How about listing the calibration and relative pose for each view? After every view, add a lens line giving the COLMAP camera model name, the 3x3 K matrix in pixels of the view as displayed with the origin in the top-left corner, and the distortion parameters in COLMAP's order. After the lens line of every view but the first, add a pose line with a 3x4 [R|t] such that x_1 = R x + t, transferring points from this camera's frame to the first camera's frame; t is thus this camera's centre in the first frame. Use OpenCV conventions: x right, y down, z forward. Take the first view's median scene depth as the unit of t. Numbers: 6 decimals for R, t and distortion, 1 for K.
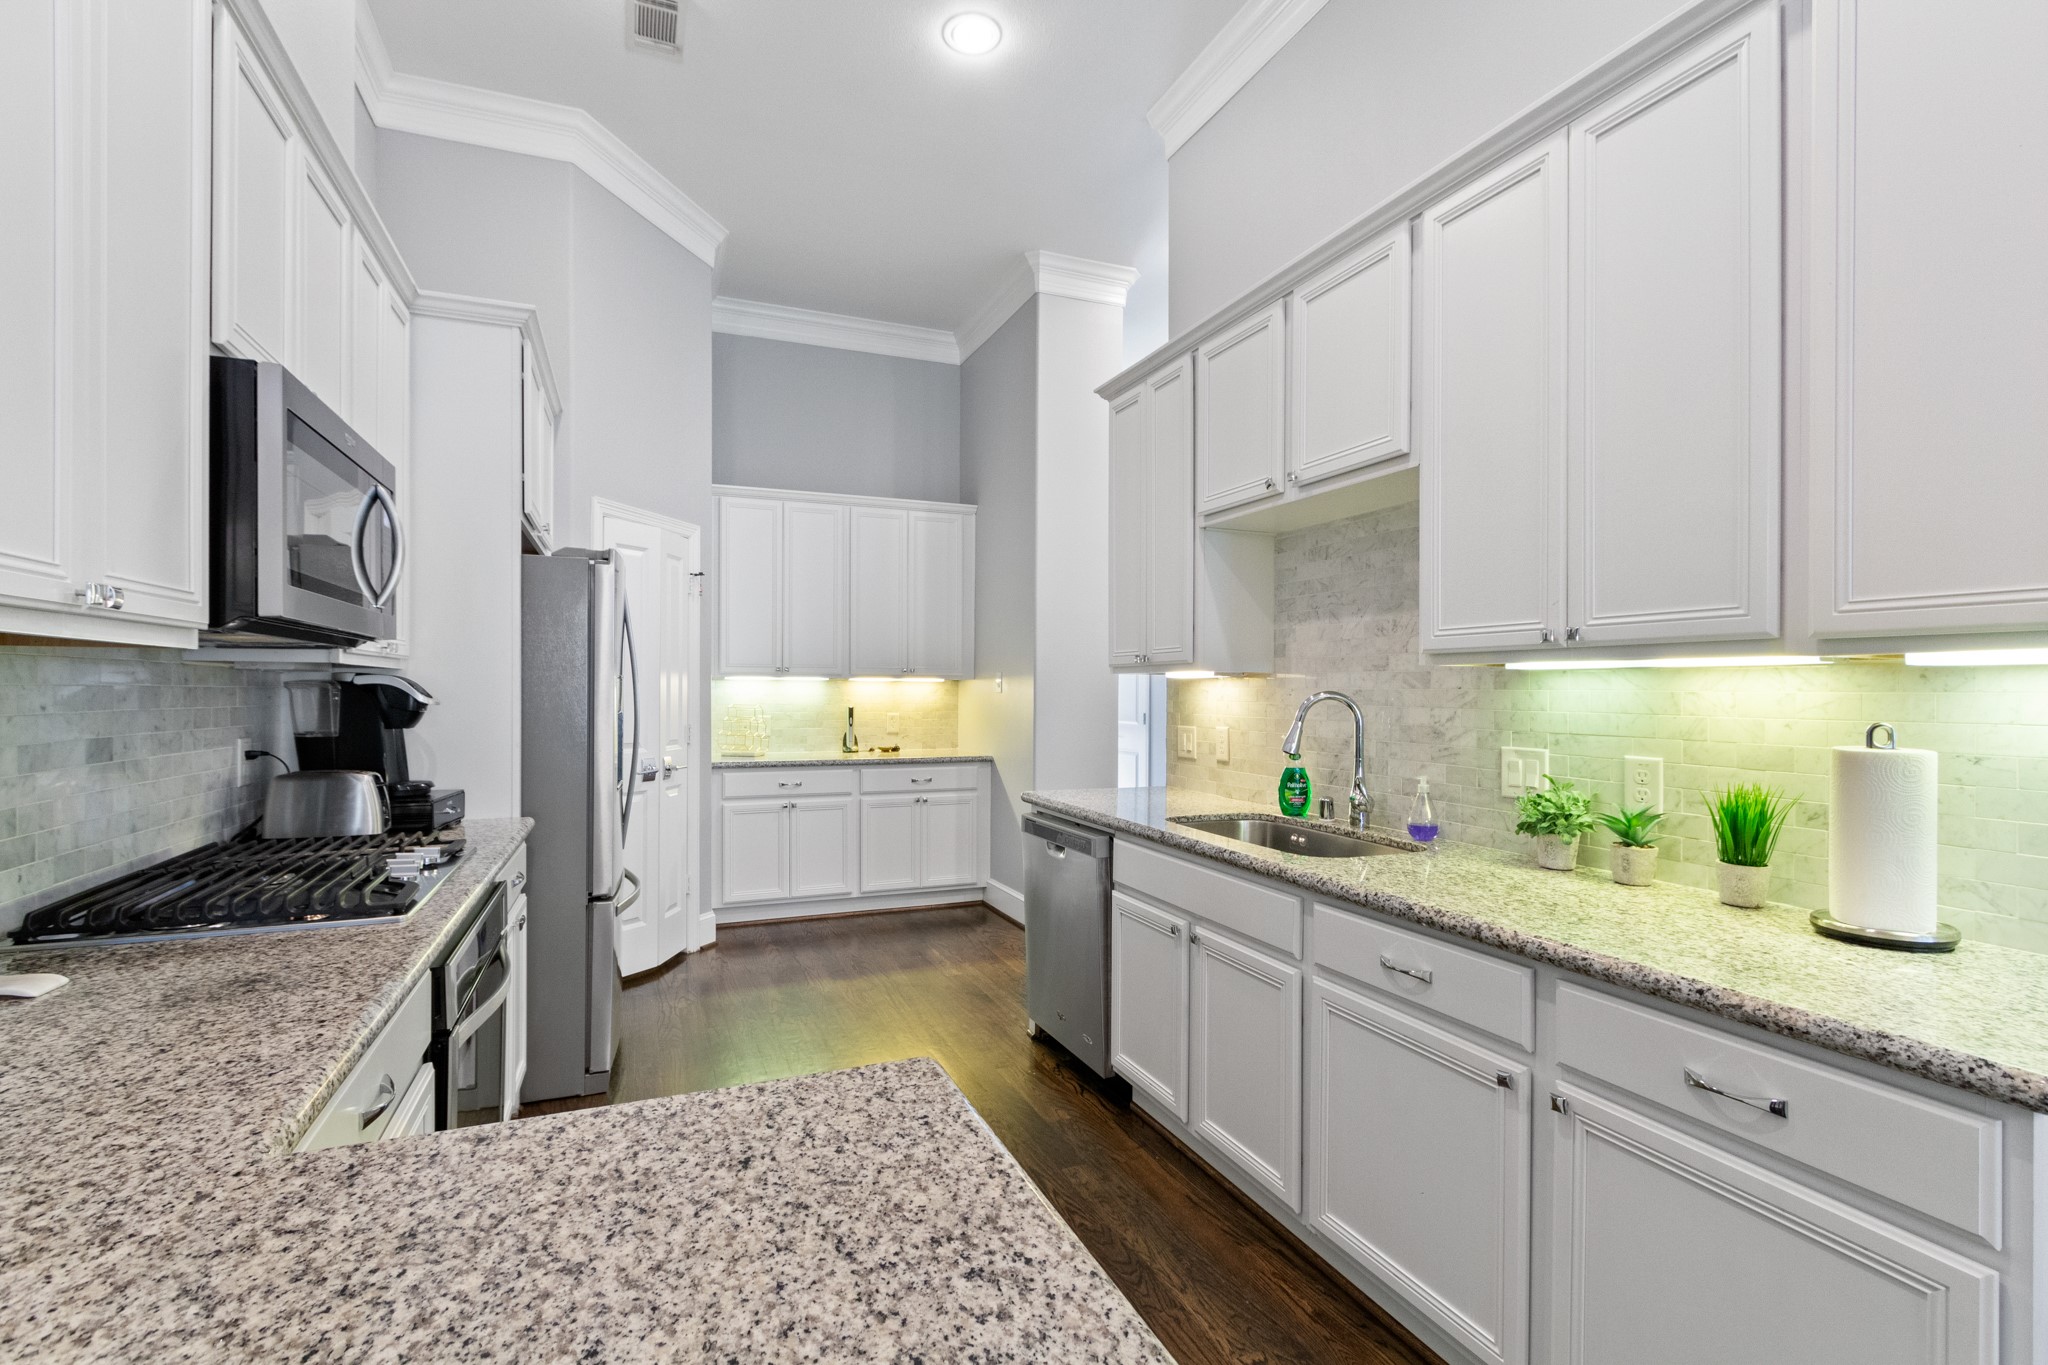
lens RADIAL K [[942.3, 0, 1024.0], [0, 942.3, 682.5], [0, 0, 1]] dist [0.000135, -0.000005]
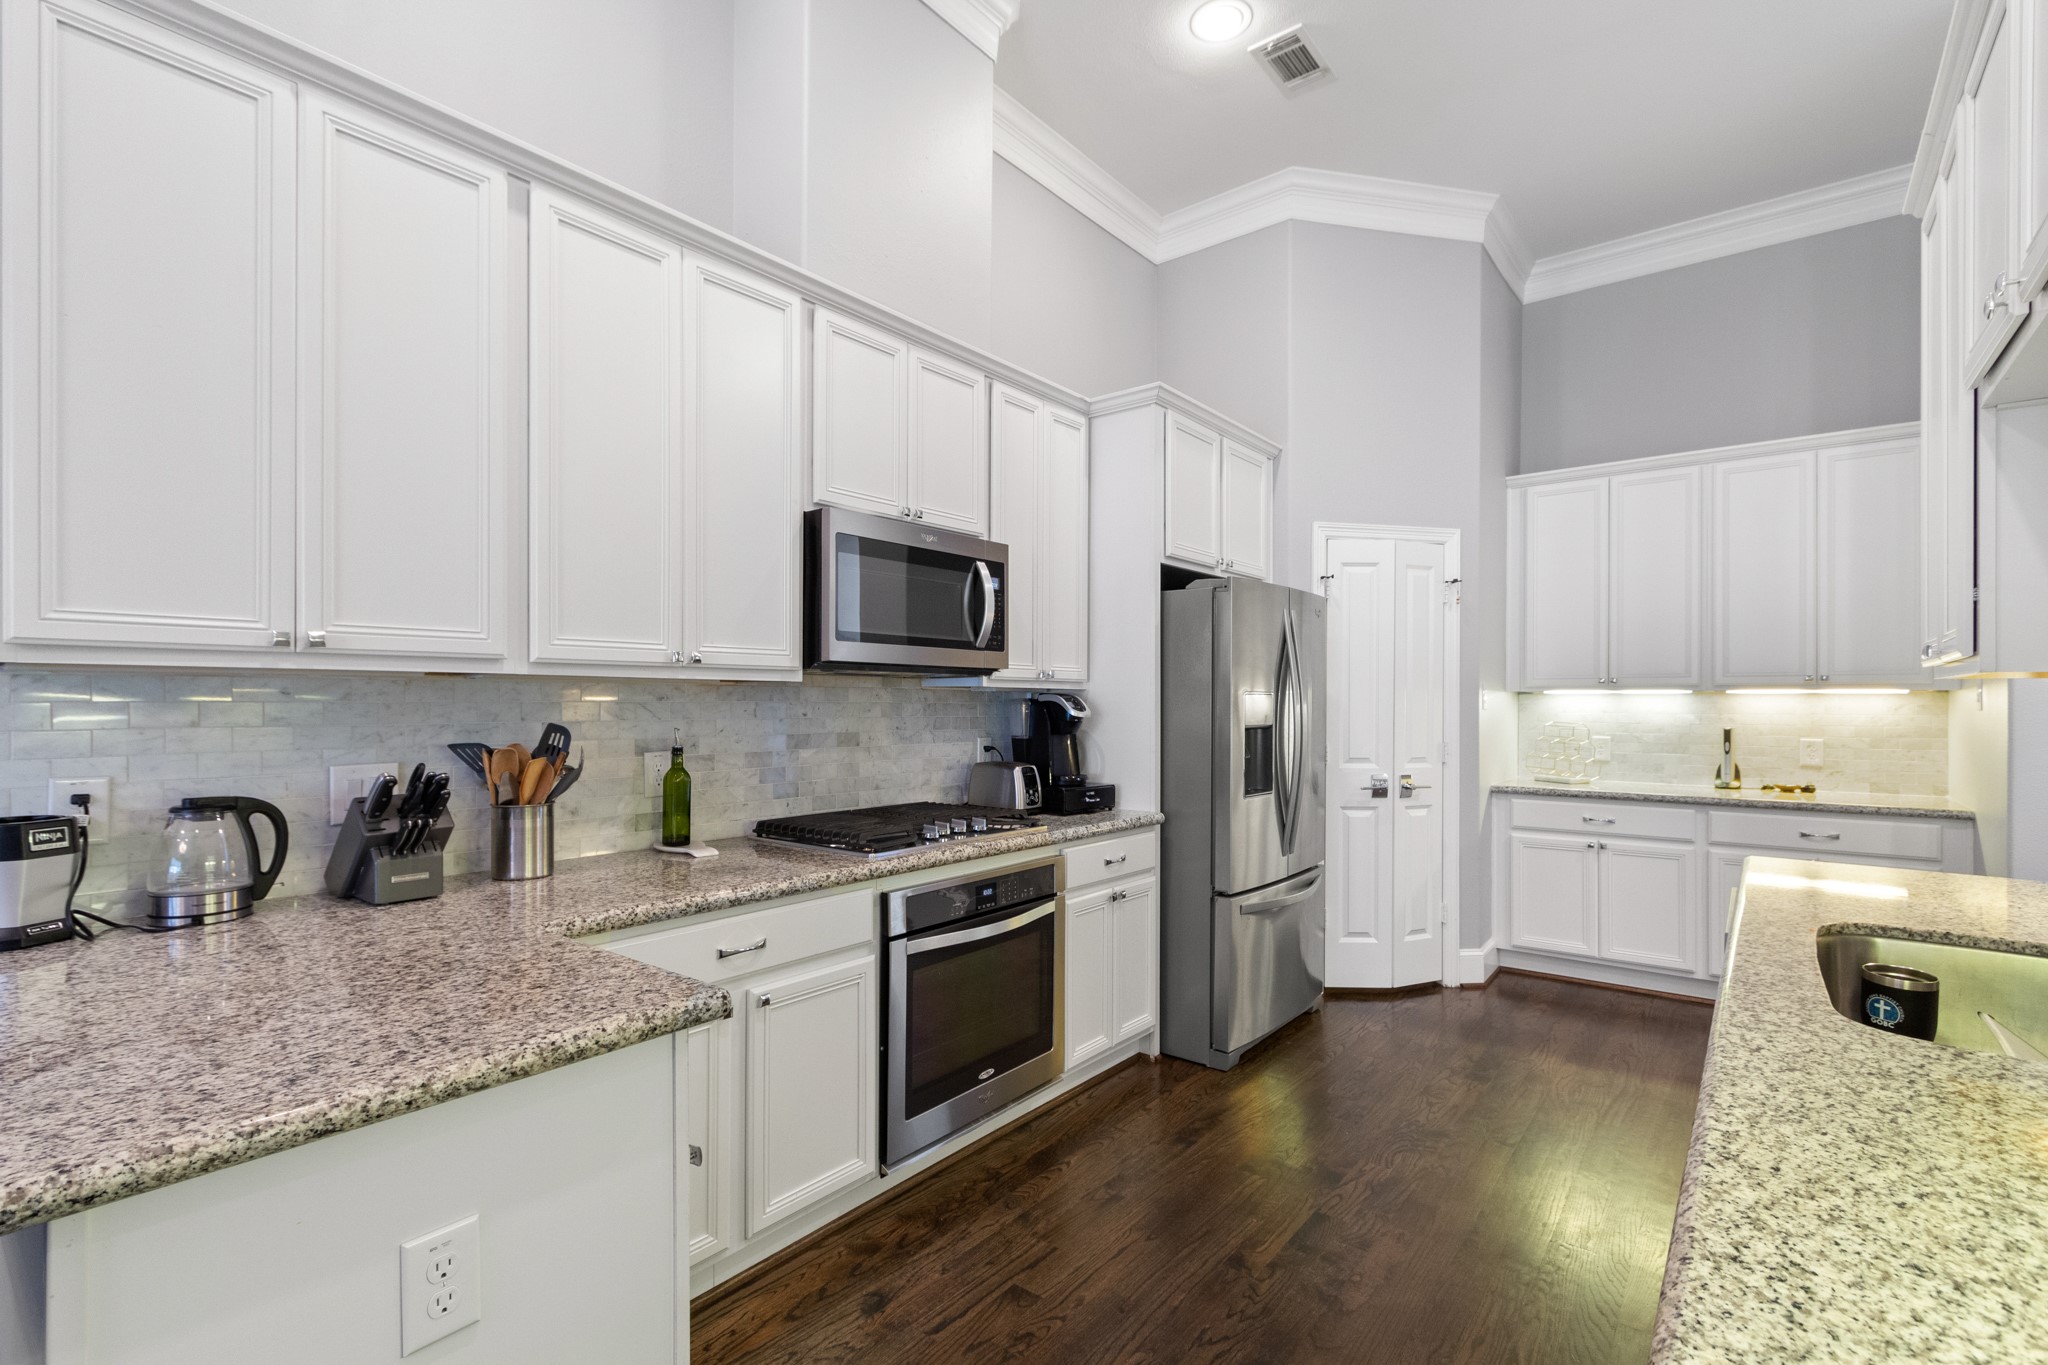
lens RADIAL K [[944.1, 0, 982.1], [0, 944.1, 689.5], [0, 0, 1]] dist [0.000221, 0.000139]
pose [[0.468286, -0.015144, -0.883447, 0.261672], [0.006423, 0.999885, -0.013735, 0.001868], [0.883554, 0.000758, 0.468329, 0.153335]]
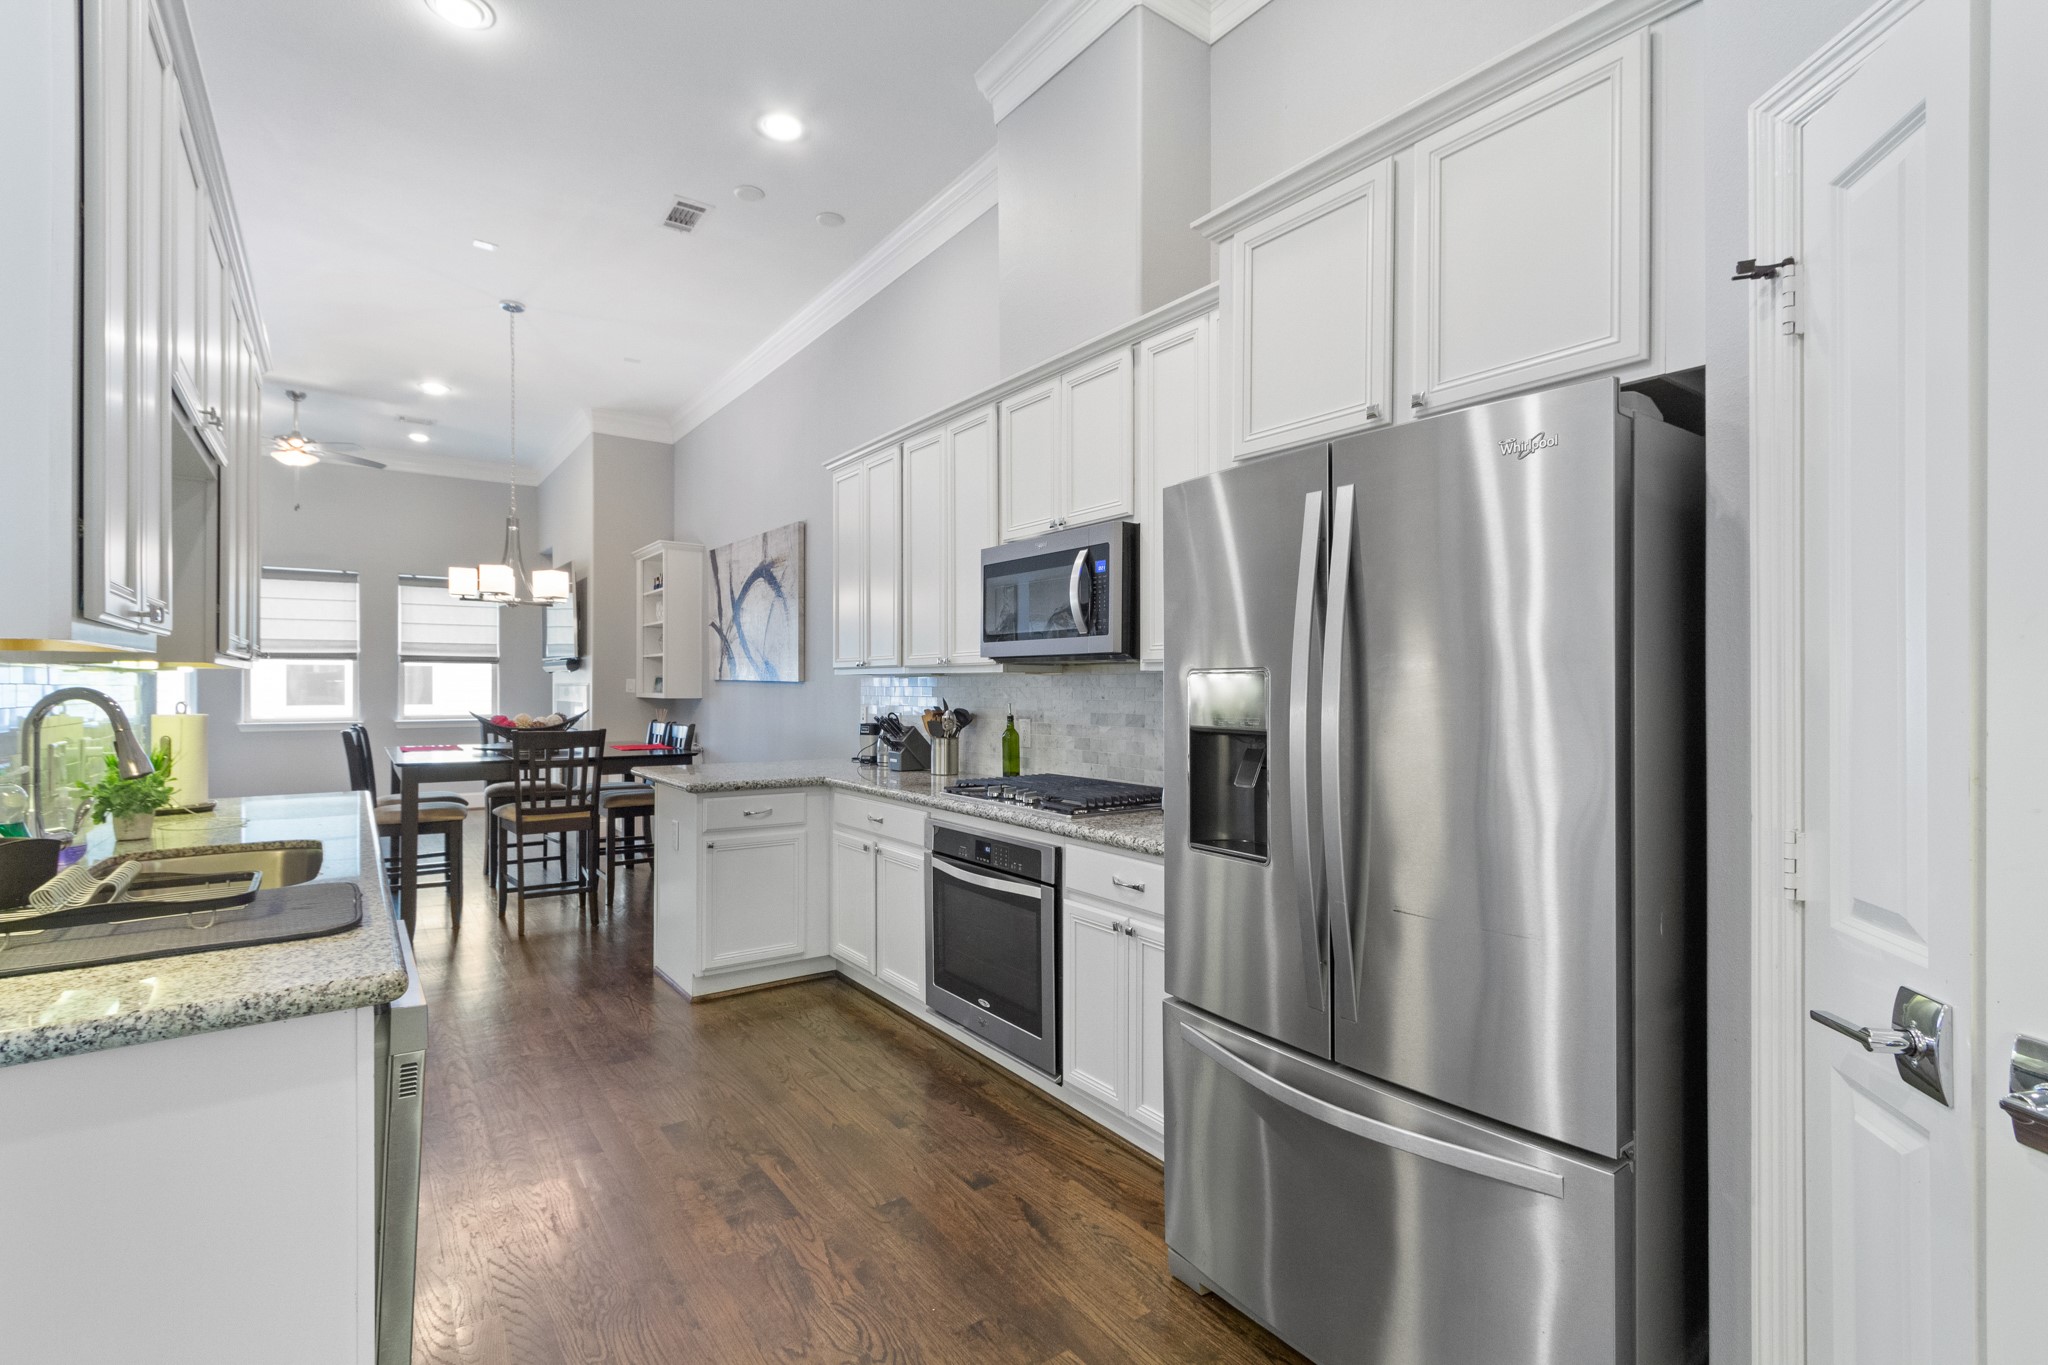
lens RADIAL K [[942.3, 0, 1024.0], [0, 942.3, 682.5], [0, 0, 1]] dist [0.000135, -0.000005]
pose [[-0.973300, -0.007950, -0.229398, -0.119529], [-0.005150, 0.999905, -0.012803, 0.007225], [0.229478, -0.011280, -0.973248, 1.089780]]
